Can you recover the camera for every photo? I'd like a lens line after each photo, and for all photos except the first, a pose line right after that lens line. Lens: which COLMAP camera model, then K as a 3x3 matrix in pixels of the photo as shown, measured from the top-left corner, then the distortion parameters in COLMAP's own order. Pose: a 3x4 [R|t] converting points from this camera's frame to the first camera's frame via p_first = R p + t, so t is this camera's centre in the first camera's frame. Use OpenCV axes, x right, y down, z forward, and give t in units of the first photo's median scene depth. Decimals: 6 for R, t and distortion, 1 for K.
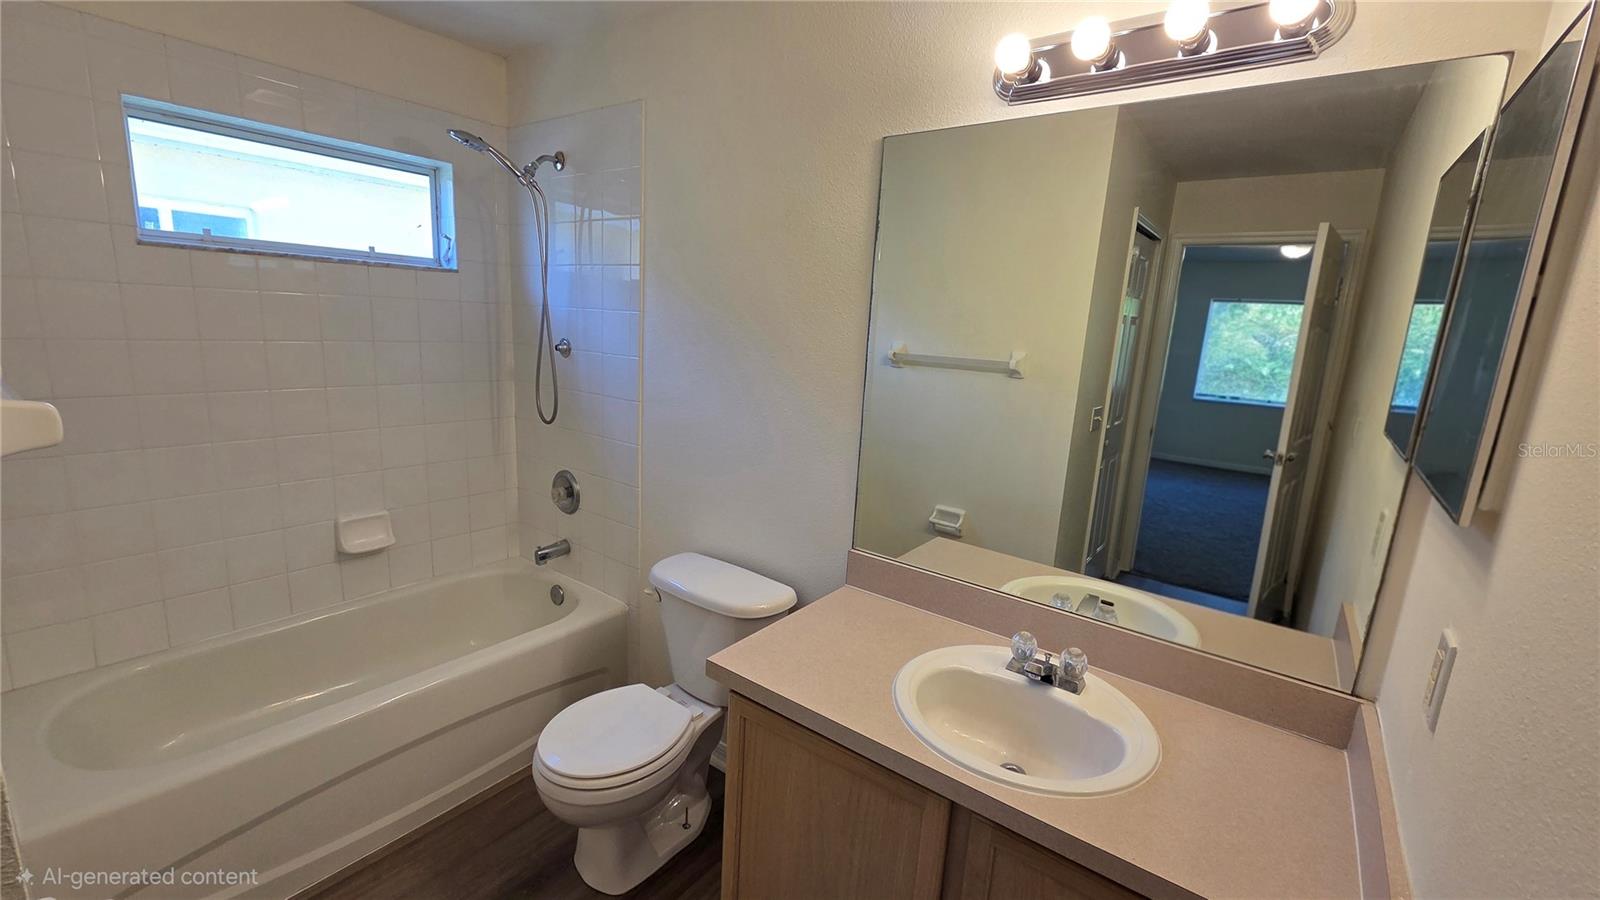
lens RADIAL K [[655.8, 0, 797.2], [0, 655.8, 452.3], [0, 0, 1]] dist [0.005713, -0.006863]
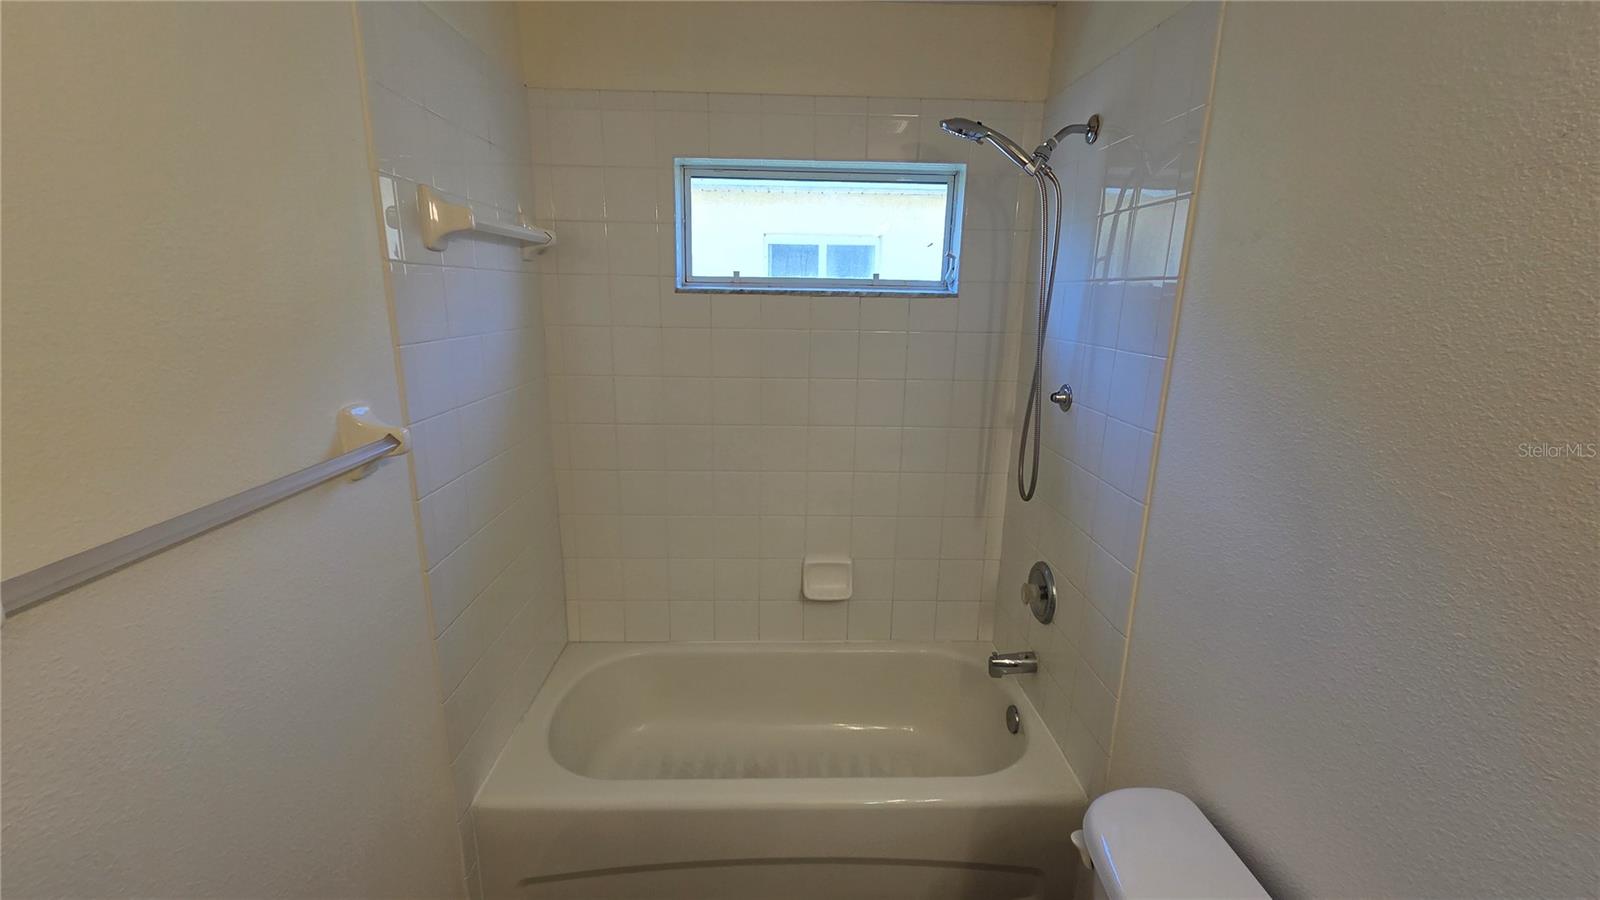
lens RADIAL K [[655.8, 0, 797.2], [0, 655.8, 452.3], [0, 0, 1]] dist [0.005713, -0.006863]
pose [[0.627931, 0.141253, -0.765343, 0.014003], [-0.134725, 0.988274, 0.071862, -0.115535], [0.766520, 0.057987, 0.639598, 0.336167]]
